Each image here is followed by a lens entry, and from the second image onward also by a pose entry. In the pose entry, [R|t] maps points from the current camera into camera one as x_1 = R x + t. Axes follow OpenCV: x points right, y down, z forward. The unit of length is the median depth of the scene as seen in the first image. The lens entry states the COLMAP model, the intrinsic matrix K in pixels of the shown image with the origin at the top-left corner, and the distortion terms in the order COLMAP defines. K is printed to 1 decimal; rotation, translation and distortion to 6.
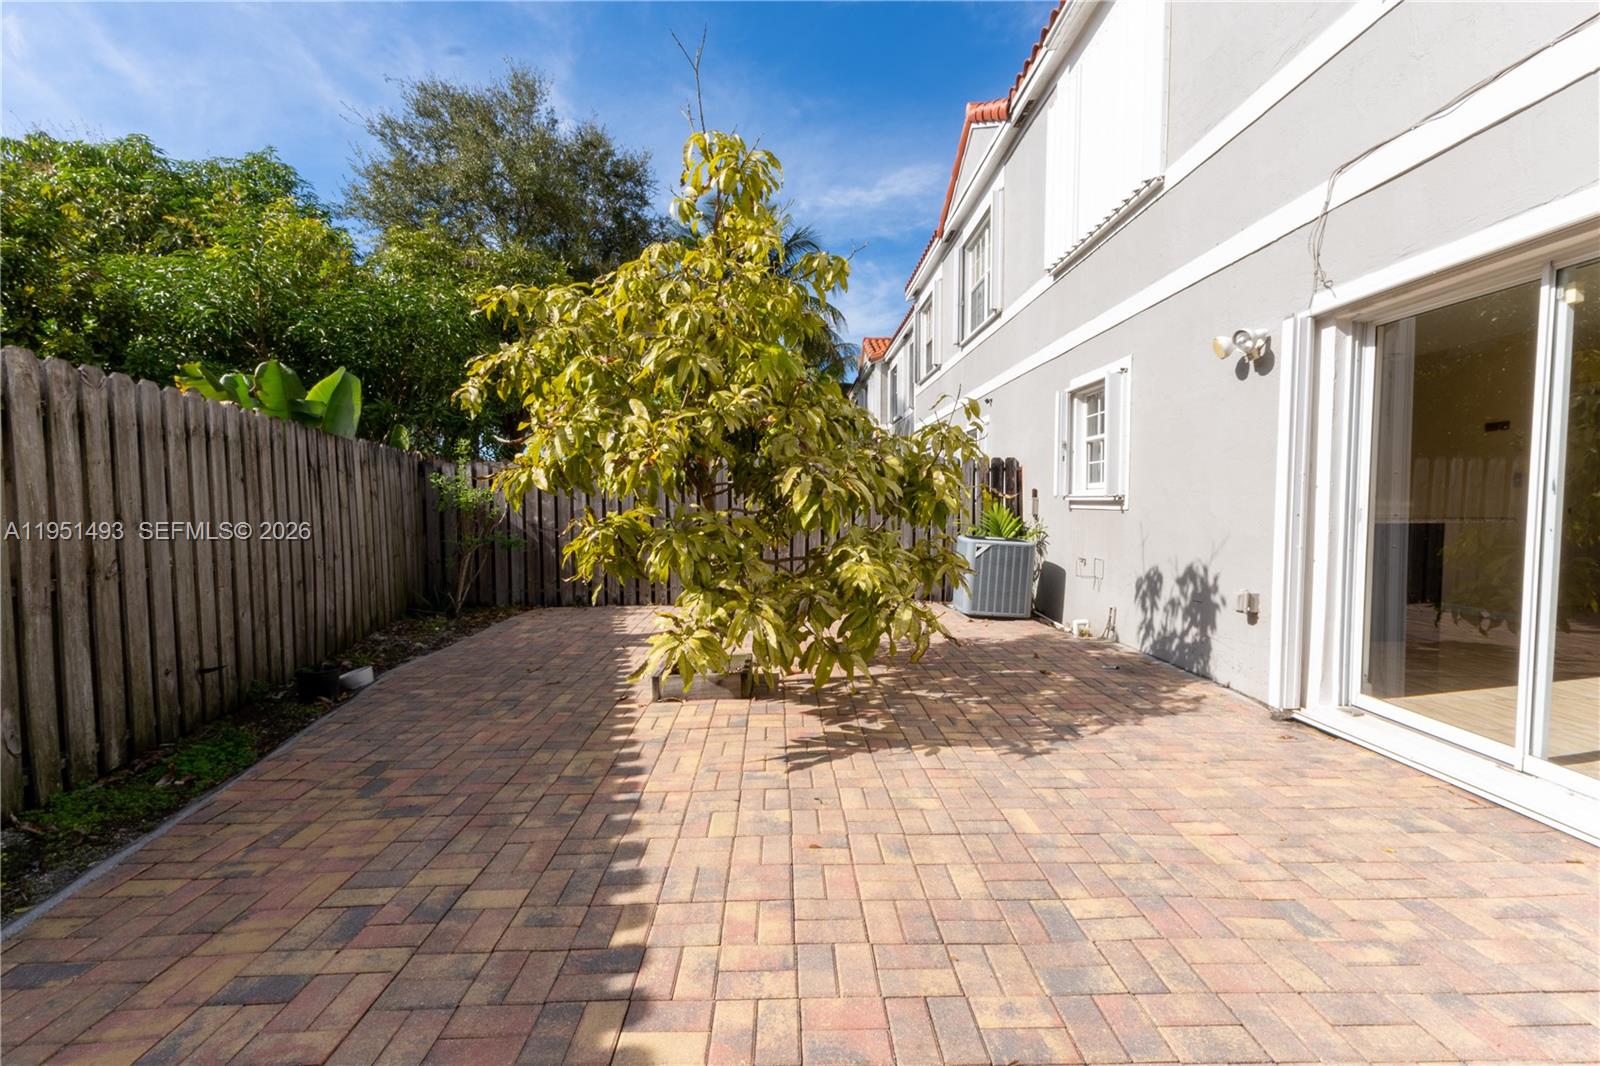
lens RADIAL K [[684.8, 0, 800.0], [0, 684.8, 533.0], [0, 0, 1]] dist [0.003302, -0.000029]
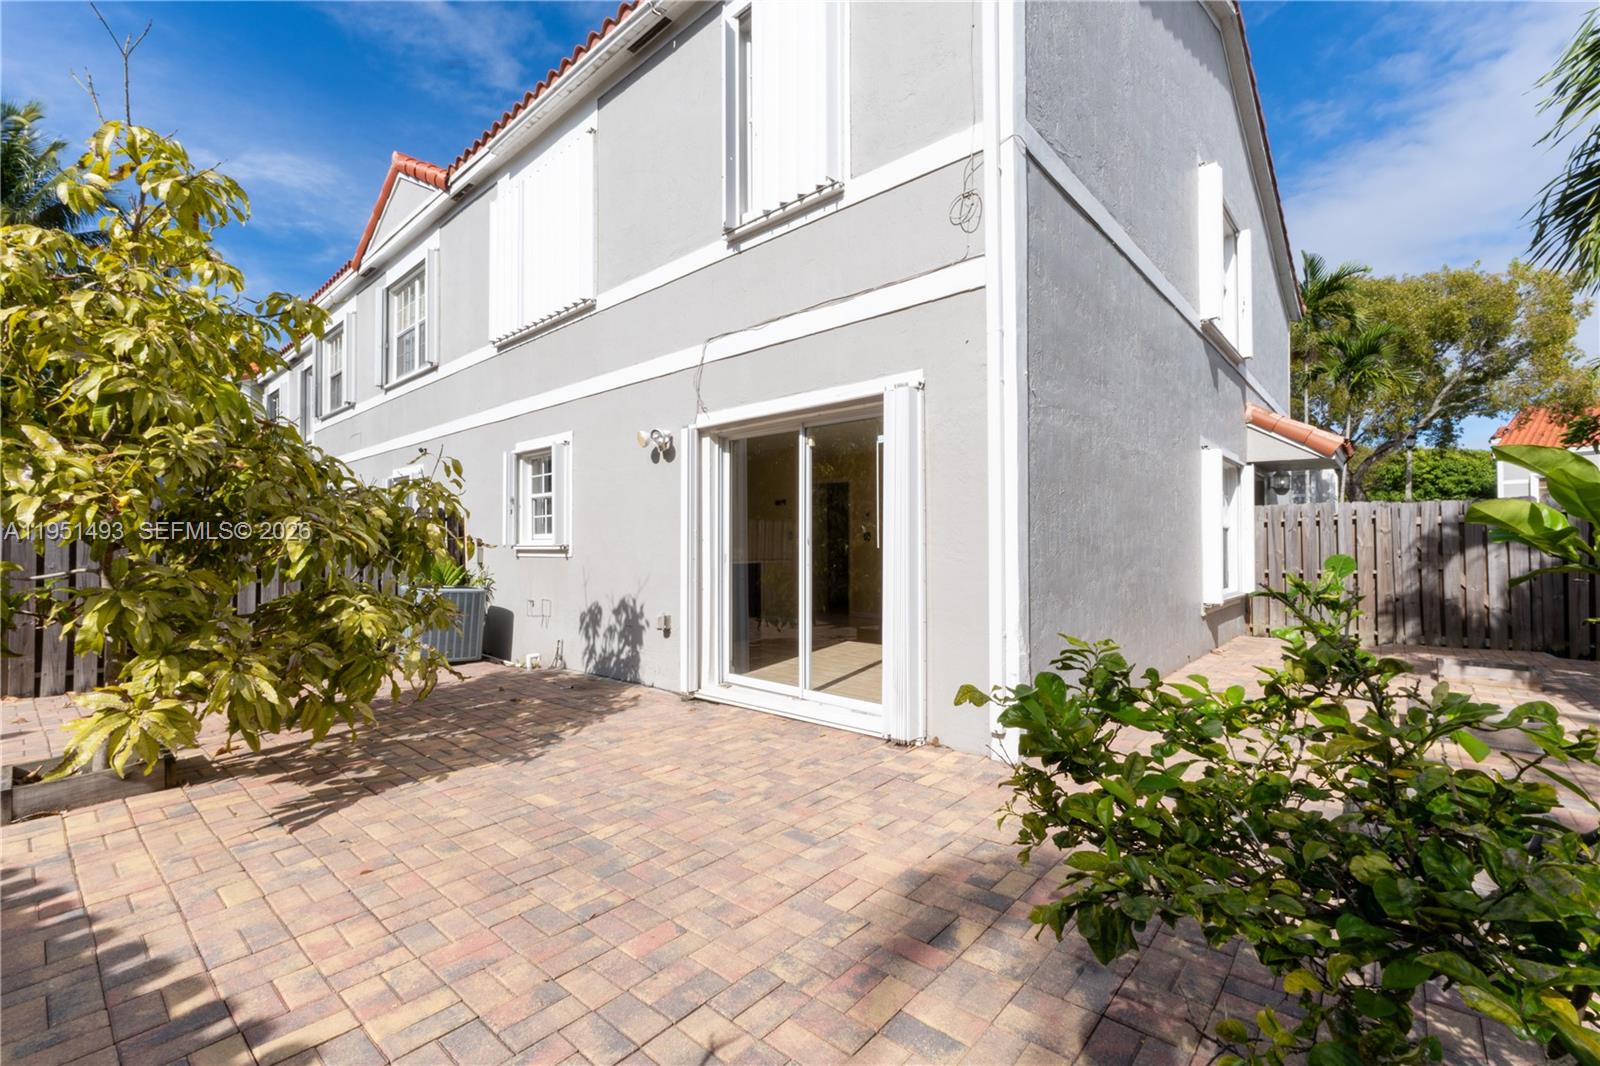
lens RADIAL K [[684.8, 0, 800.0], [0, 684.8, 533.0], [0, 0, 1]] dist [0.003302, -0.000029]
pose [[0.677717, 0.012753, 0.735212, -0.196427], [0.038854, 0.997832, -0.053124, 0.005179], [-0.734296, 0.064569, 0.675752, -0.166240]]
